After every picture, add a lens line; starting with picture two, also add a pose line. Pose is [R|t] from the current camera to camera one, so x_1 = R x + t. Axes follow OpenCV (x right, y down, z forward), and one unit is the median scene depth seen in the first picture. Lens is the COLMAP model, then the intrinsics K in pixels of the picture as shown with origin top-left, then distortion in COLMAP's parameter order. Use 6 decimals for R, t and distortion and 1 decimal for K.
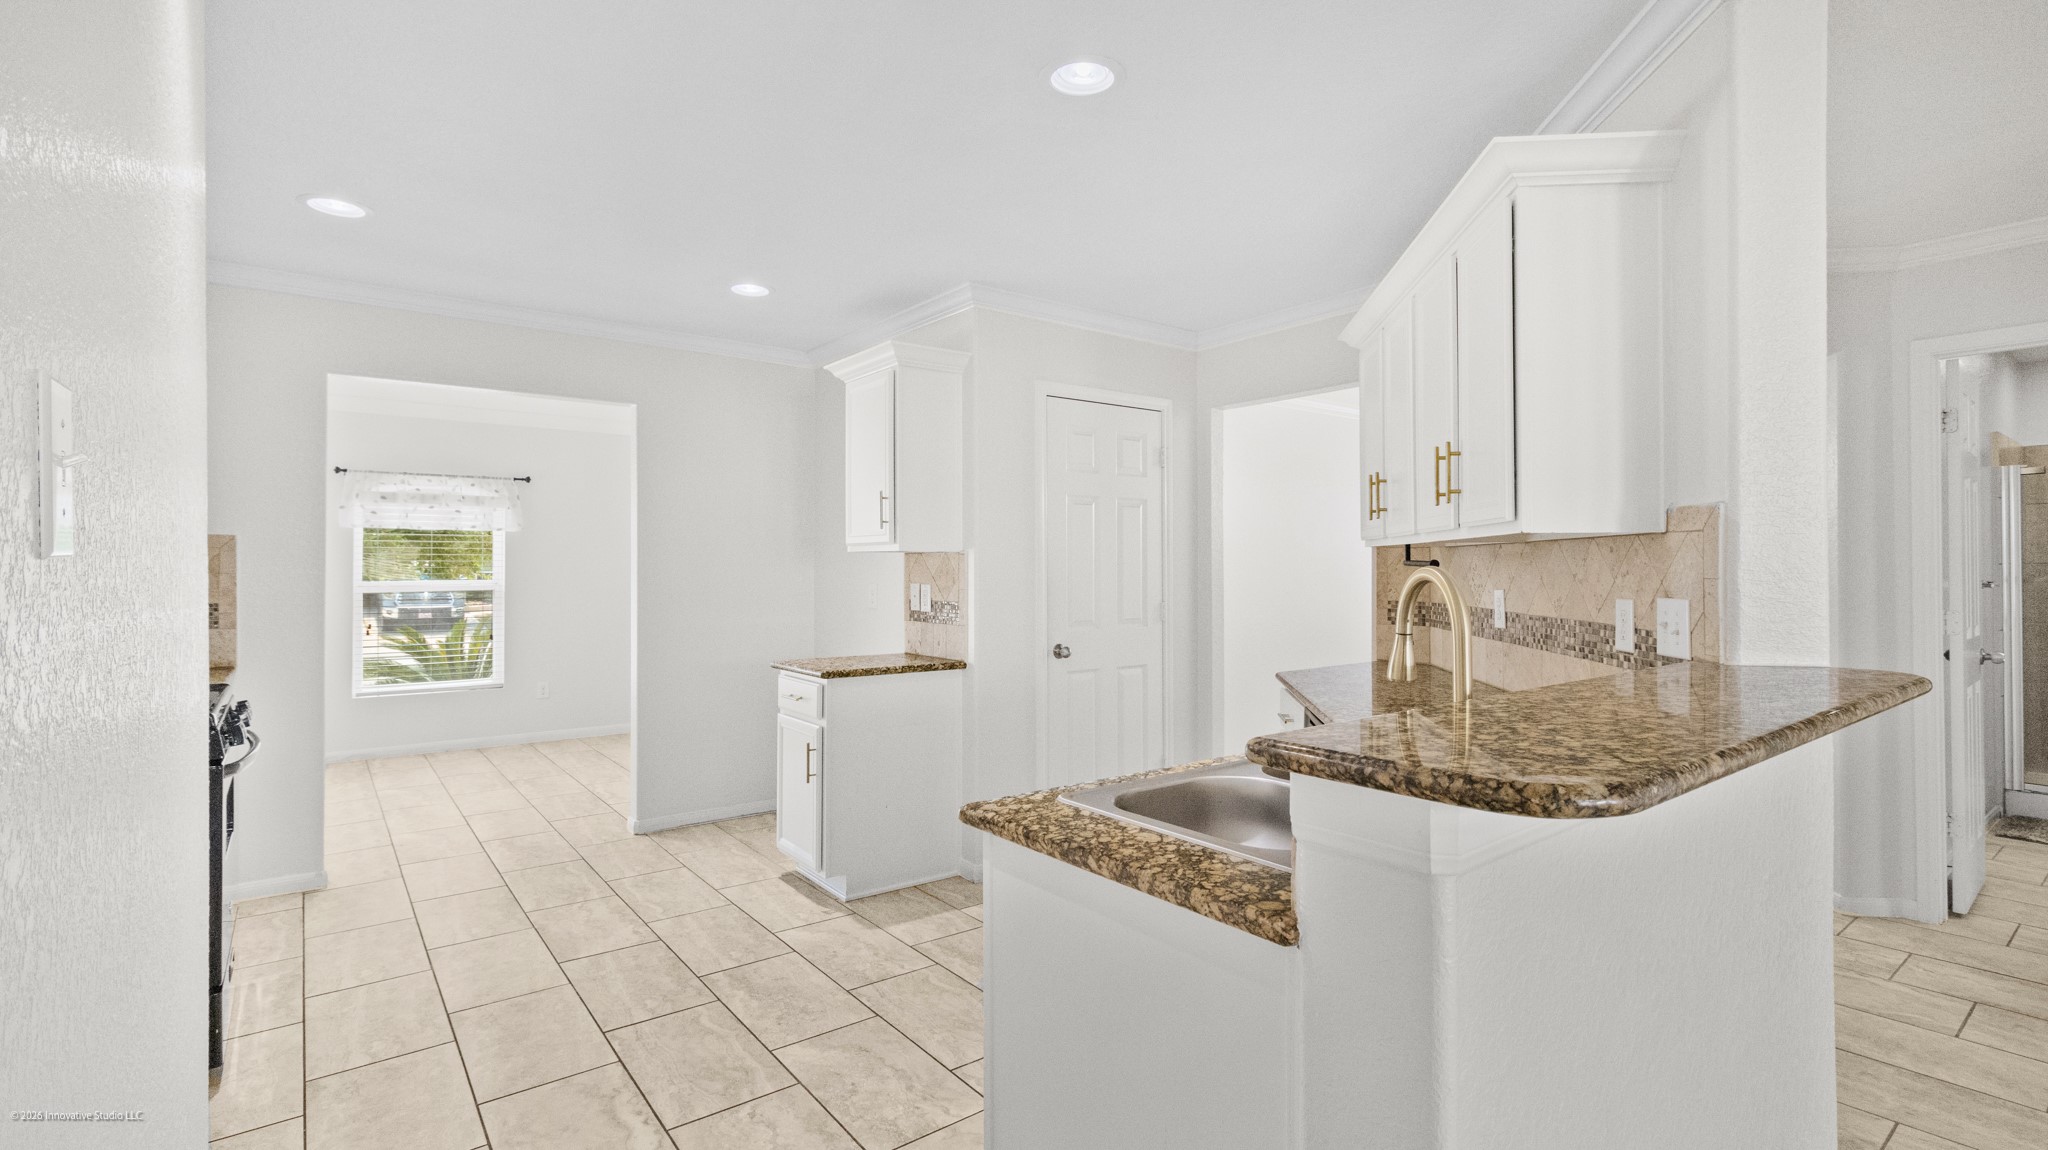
lens RADIAL K [[937.0, 0, 1034.0], [0, 937.0, 567.3], [0, 0, 1]] dist [0.001574, 0.000298]
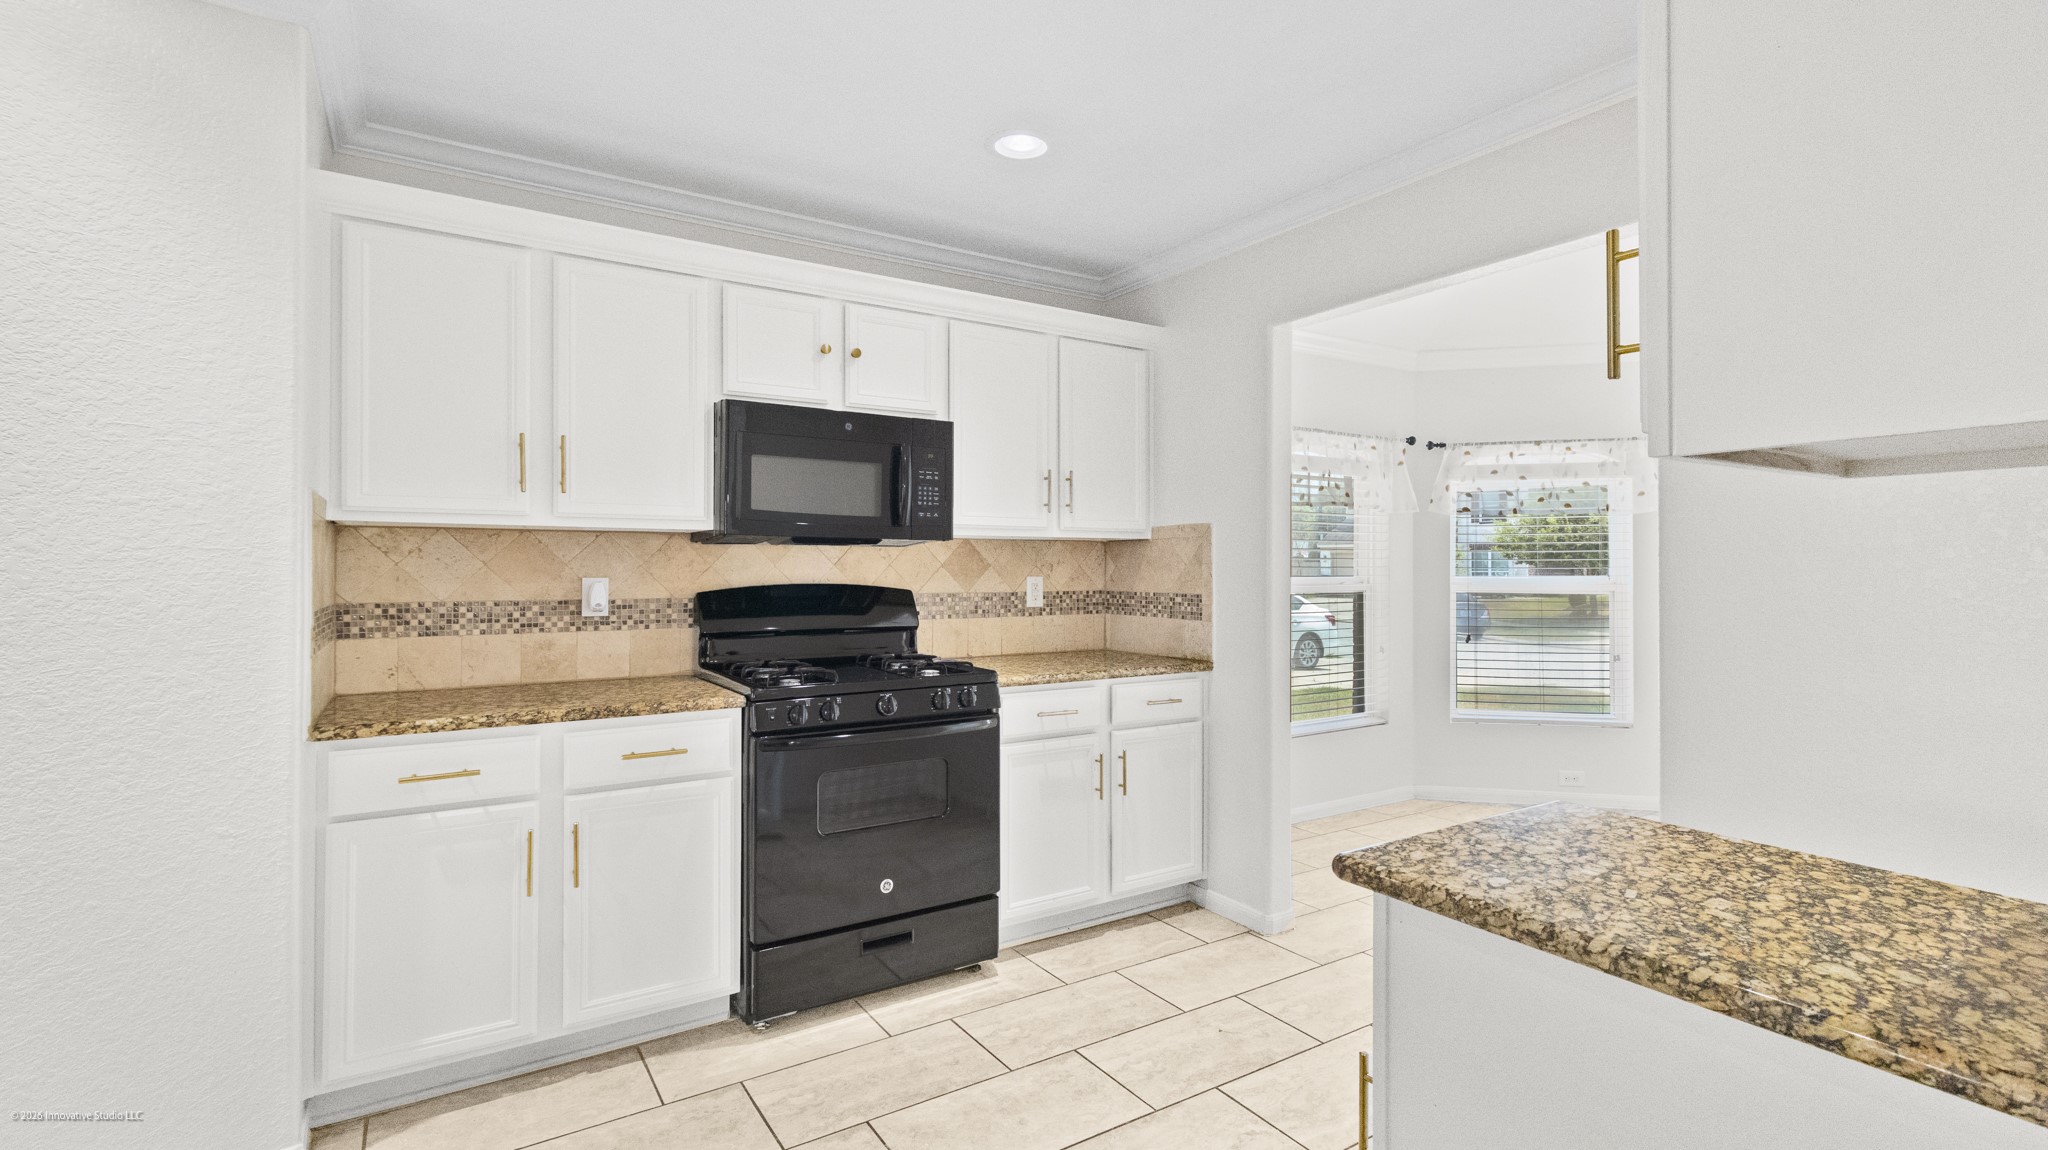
lens RADIAL K [[941.6, 0, 1029.1], [0, 941.6, 564.0], [0, 0, 1]] dist [0.002107, -0.000056]
pose [[-0.078519, -0.003352, -0.996907, 0.094855], [-0.002290, 0.999992, -0.003182, 0.009480], [0.996910, 0.002033, -0.078526, 0.765130]]
